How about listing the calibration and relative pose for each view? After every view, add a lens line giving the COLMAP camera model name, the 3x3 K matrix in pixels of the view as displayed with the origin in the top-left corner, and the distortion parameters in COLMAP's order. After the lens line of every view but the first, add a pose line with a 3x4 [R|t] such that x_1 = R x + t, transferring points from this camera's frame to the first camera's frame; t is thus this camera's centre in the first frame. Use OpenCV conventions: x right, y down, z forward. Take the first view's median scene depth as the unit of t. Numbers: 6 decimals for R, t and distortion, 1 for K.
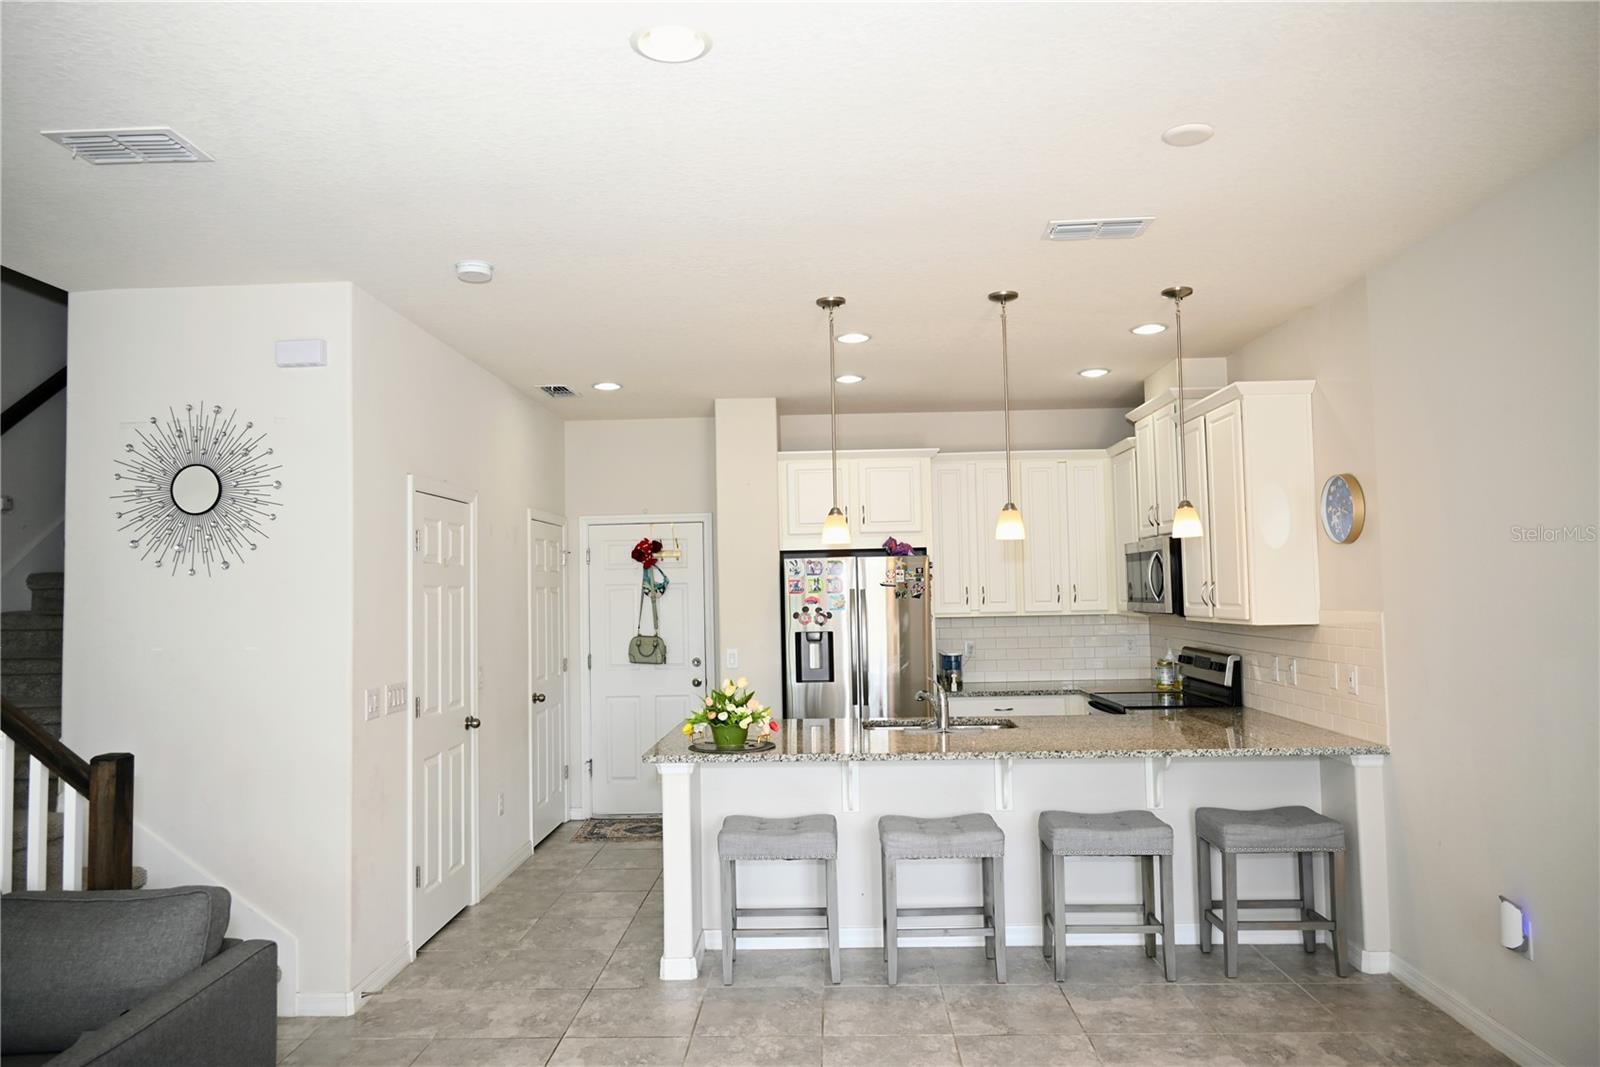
lens RADIAL K [[1062.9, 0, 804.9], [0, 1062.9, 534.3], [0, 0, 1]] dist [-0.001783, 0.000767]
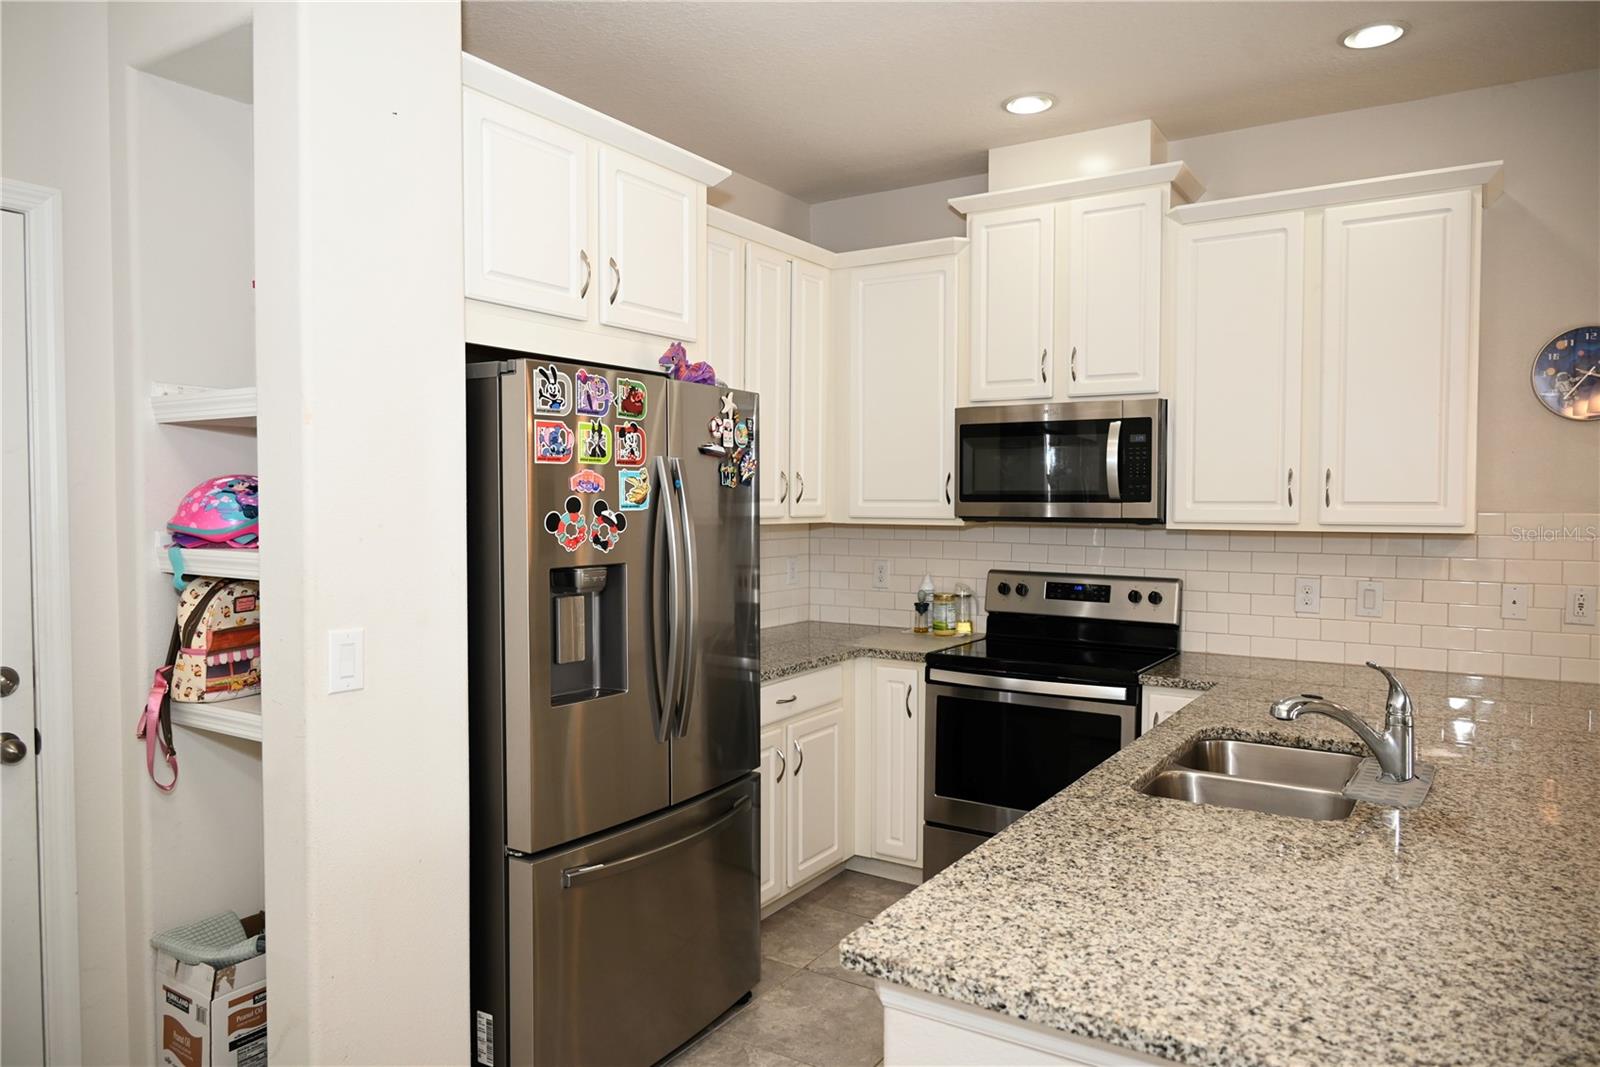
lens RADIAL K [[1066.4, 0, 800.0], [0, 1066.4, 533.5], [0, 0, 1]] dist [-0.003590, 0.001174]
pose [[0.513214, -0.006374, 0.858237, -0.315859], [-0.059307, 0.997319, 0.042872, 0.068701], [-0.856209, -0.072902, 0.511460, 0.855263]]
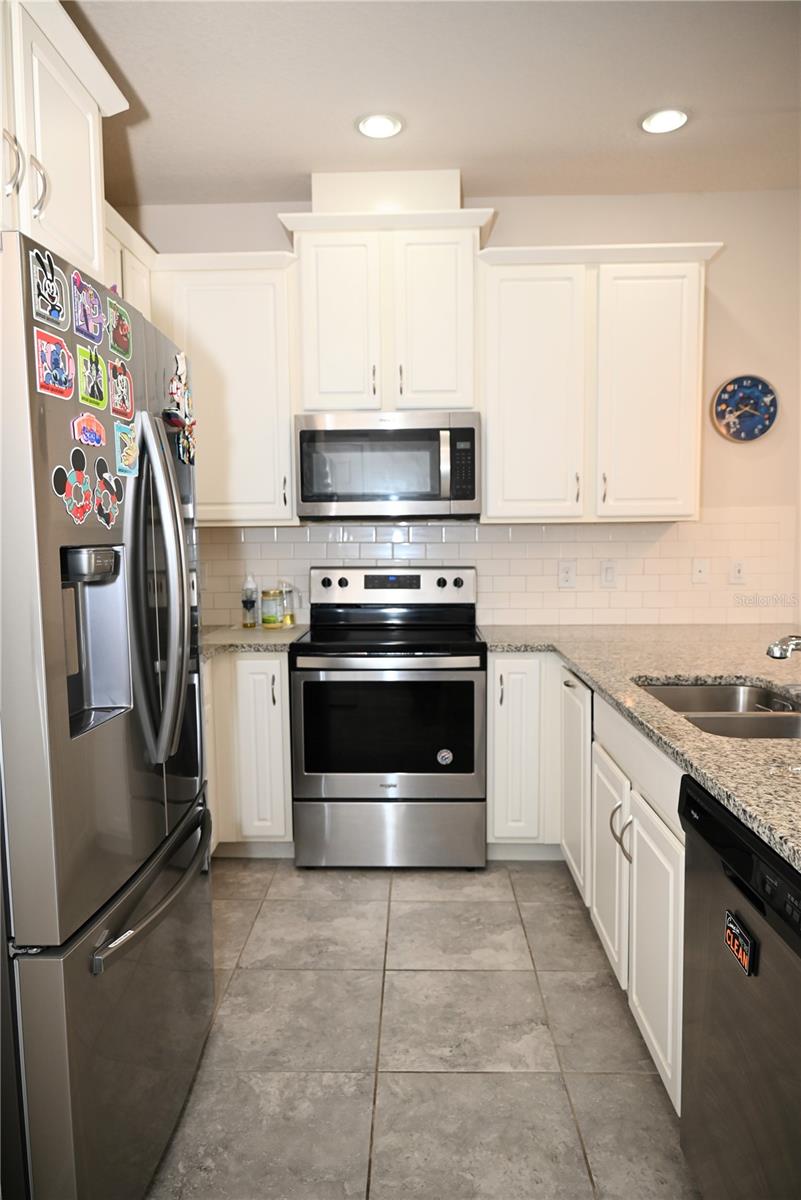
lens RADIAL K [[797.2, 0, 403.1], [0, 797.2, 605.7], [0, 0, 1]] dist [-0.001783, 0.000767]
pose [[-0.004683, -0.069994, 0.997536, -0.230725], [-0.043329, 0.996625, 0.069727, 0.102517], [-0.999050, -0.042896, -0.007700, 1.055735]]
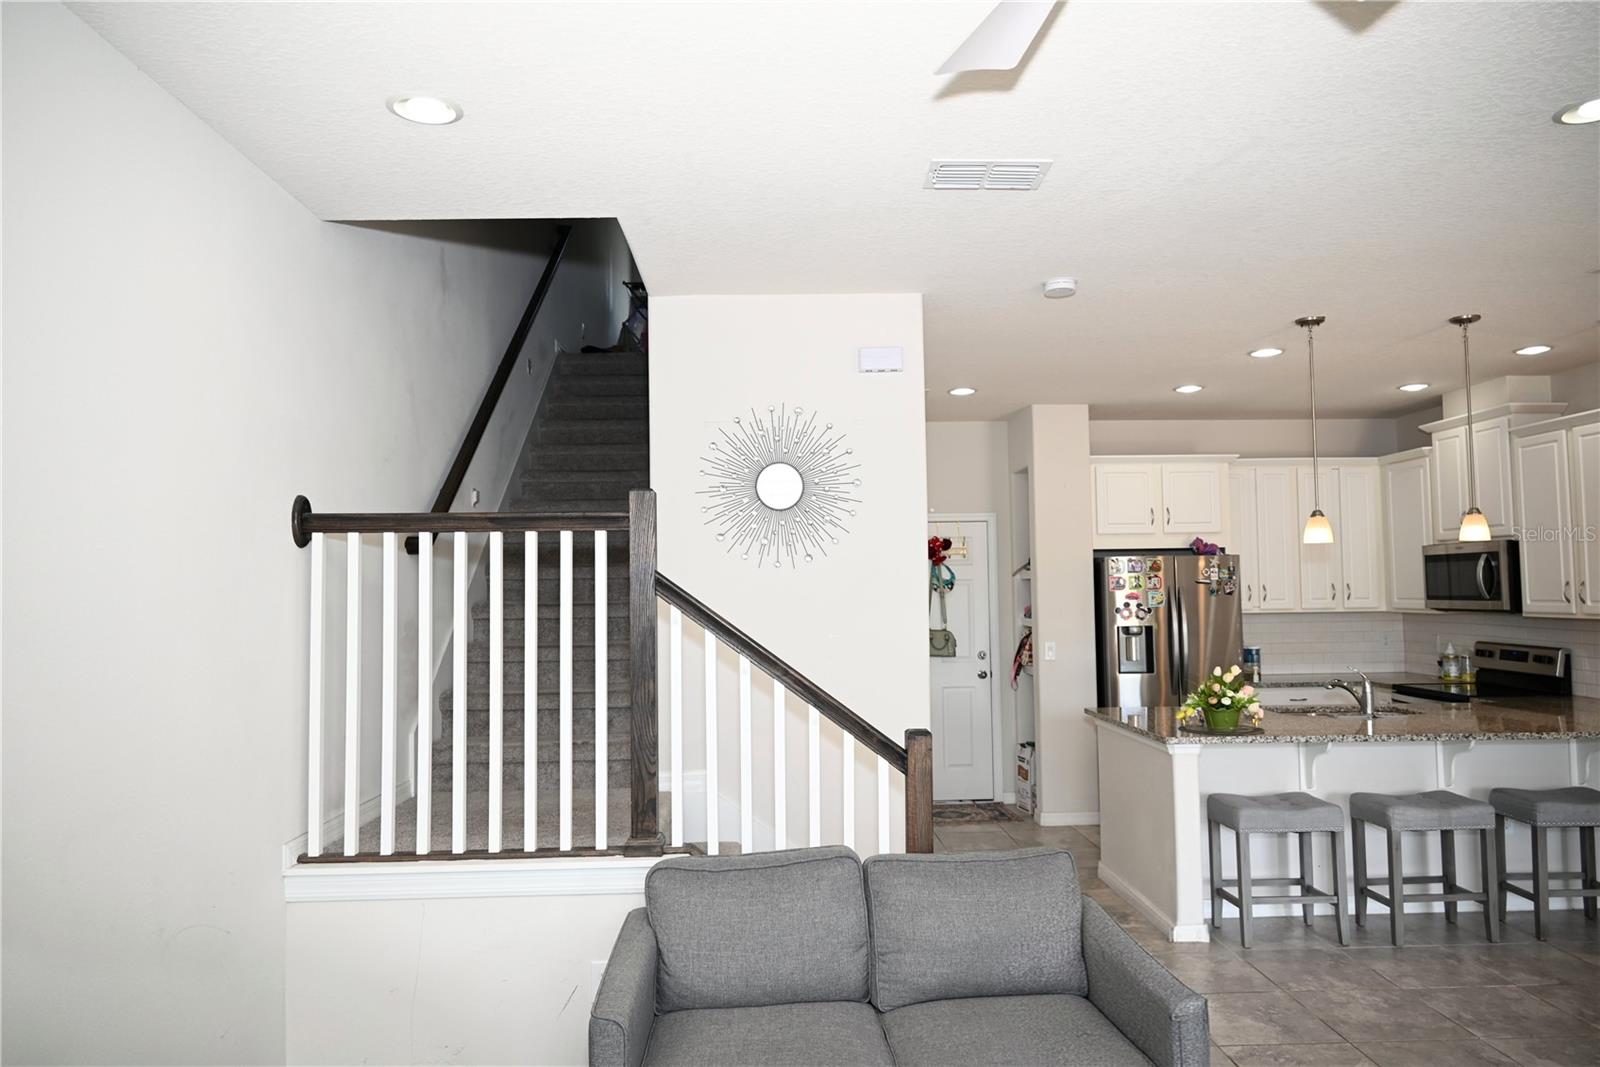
lens RADIAL K [[1062.9, 0, 804.9], [0, 1062.9, 534.3], [0, 0, 1]] dist [-0.001783, 0.000767]
pose [[0.998106, 0.010089, 0.060678, -0.441613], [-0.010126, 0.999949, 0.000312, 0.003728], [-0.060672, -0.000925, 0.998157, -0.042492]]
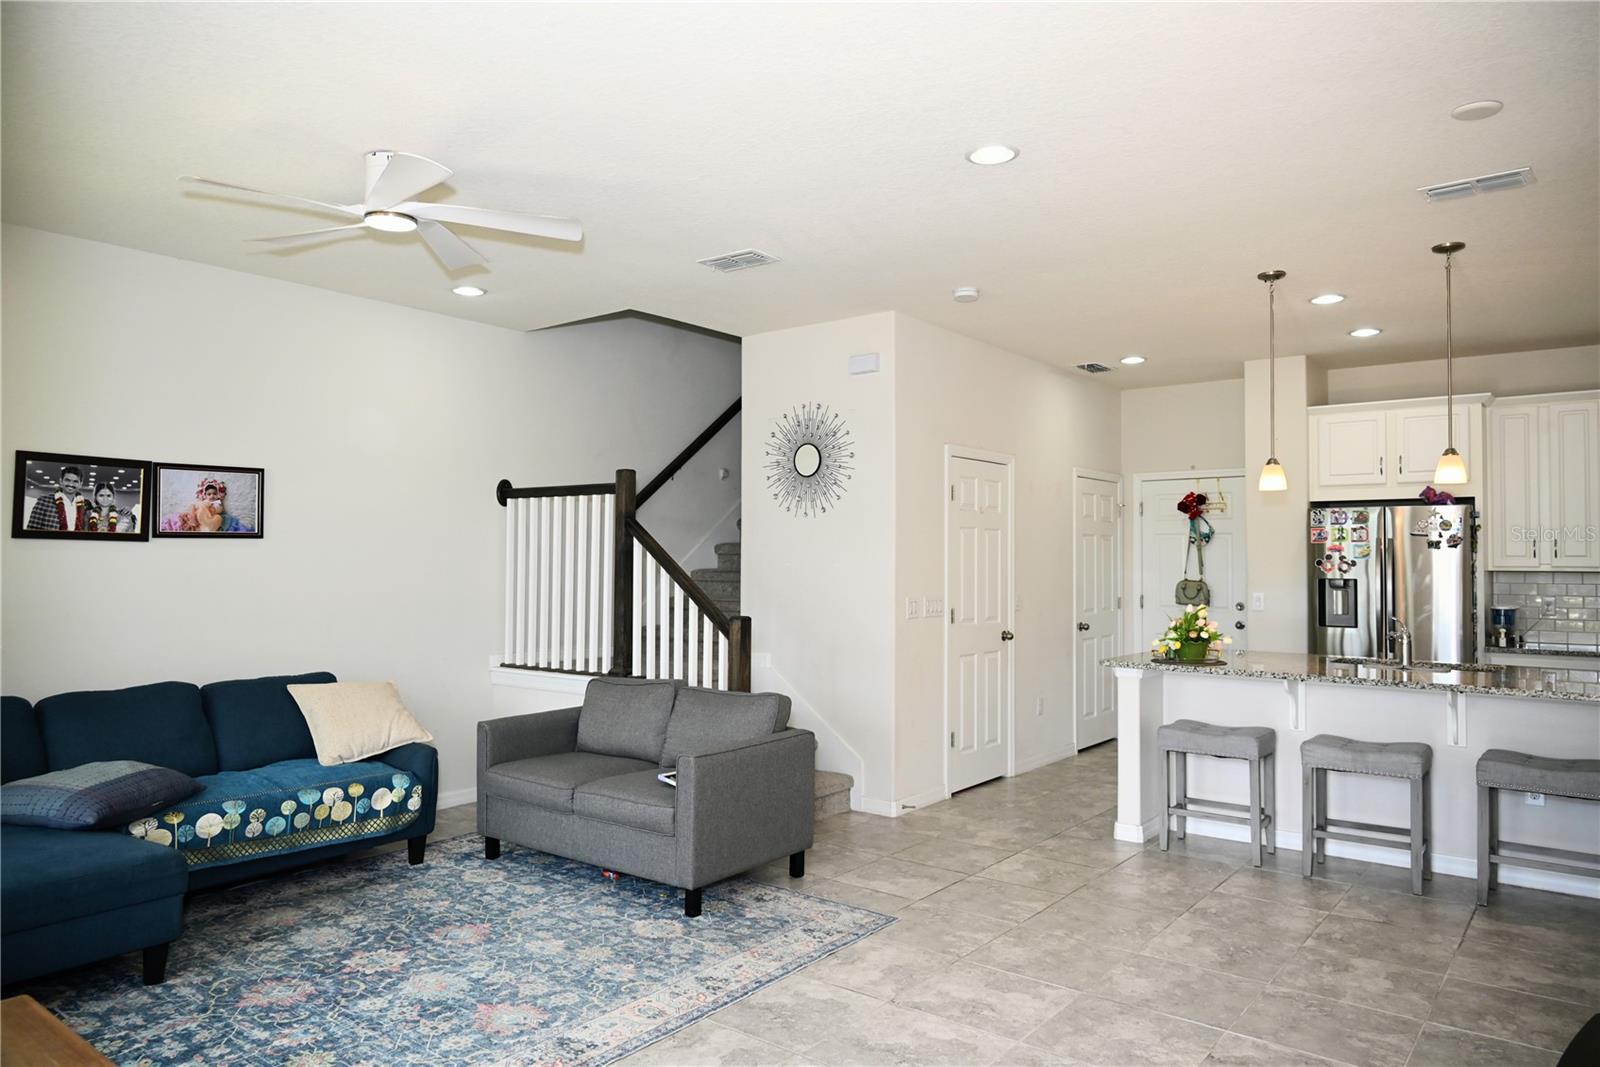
lens RADIAL K [[1066.4, 0, 800.0], [0, 1066.4, 533.5], [0, 0, 1]] dist [-0.003590, 0.001174]
pose [[0.802542, 0.008875, -0.596530, 0.238279], [0.010651, 0.999517, 0.029199, 0.013043], [0.596501, -0.029787, 0.802059, -0.168485]]
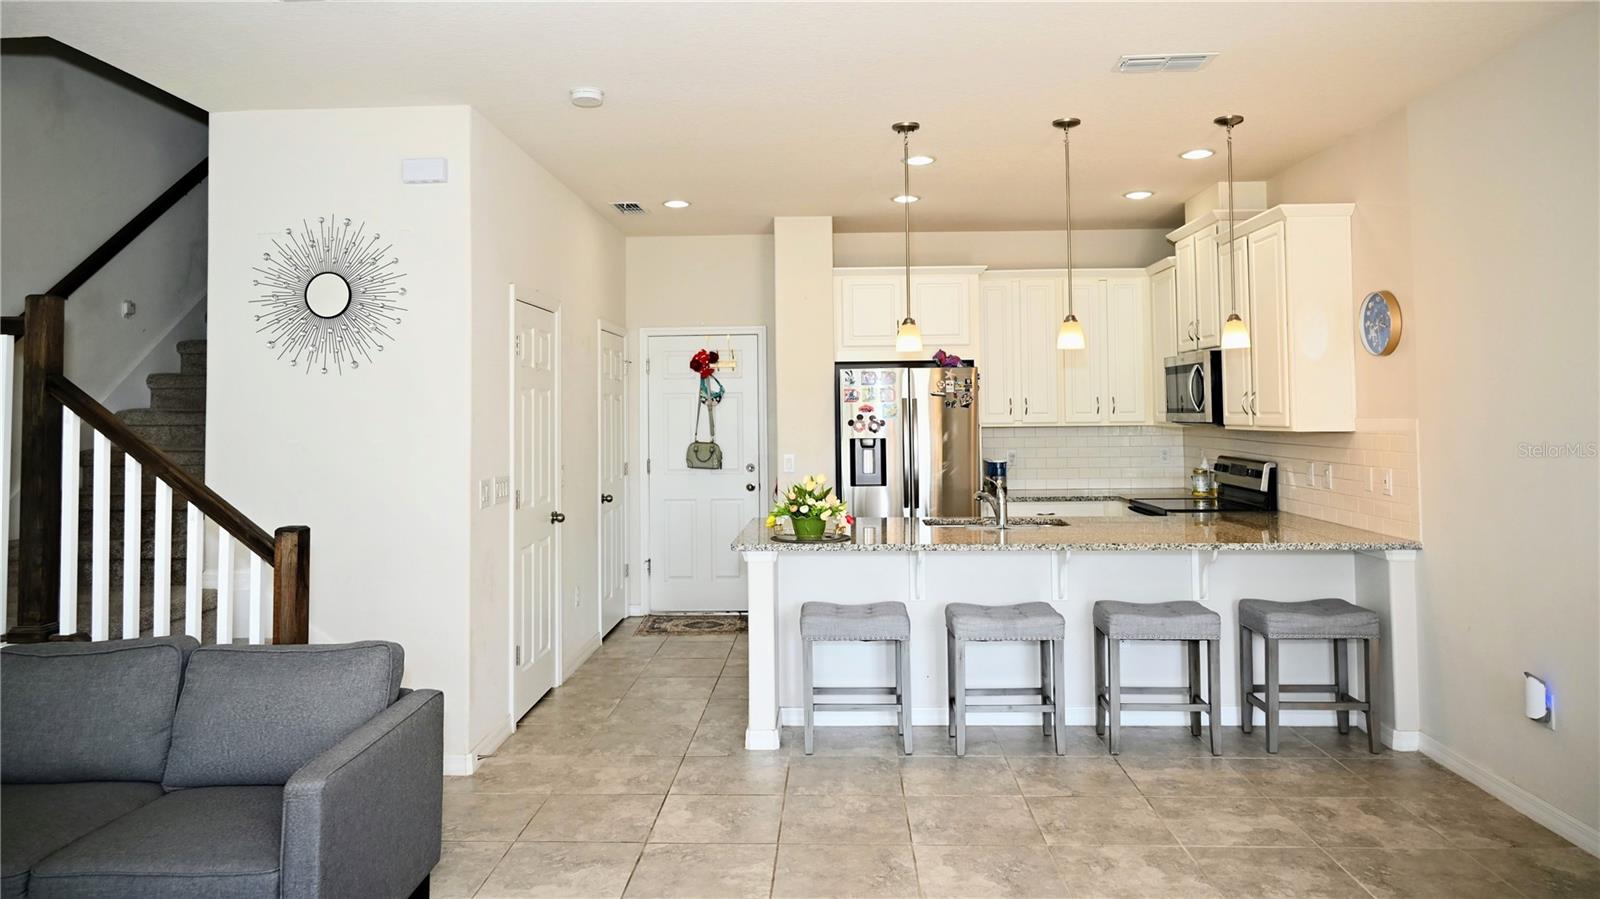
lens RADIAL K [[1063.6, 0, 804.7], [0, 1063.6, 367.0], [0, 0, 1]] dist [-0.001176, 0.001249]
pose [[0.999928, 0.009471, -0.007381, -0.053902], [-0.009384, 0.999888, 0.011677, 0.010316], [0.007490, -0.011607, 0.999905, -0.064459]]
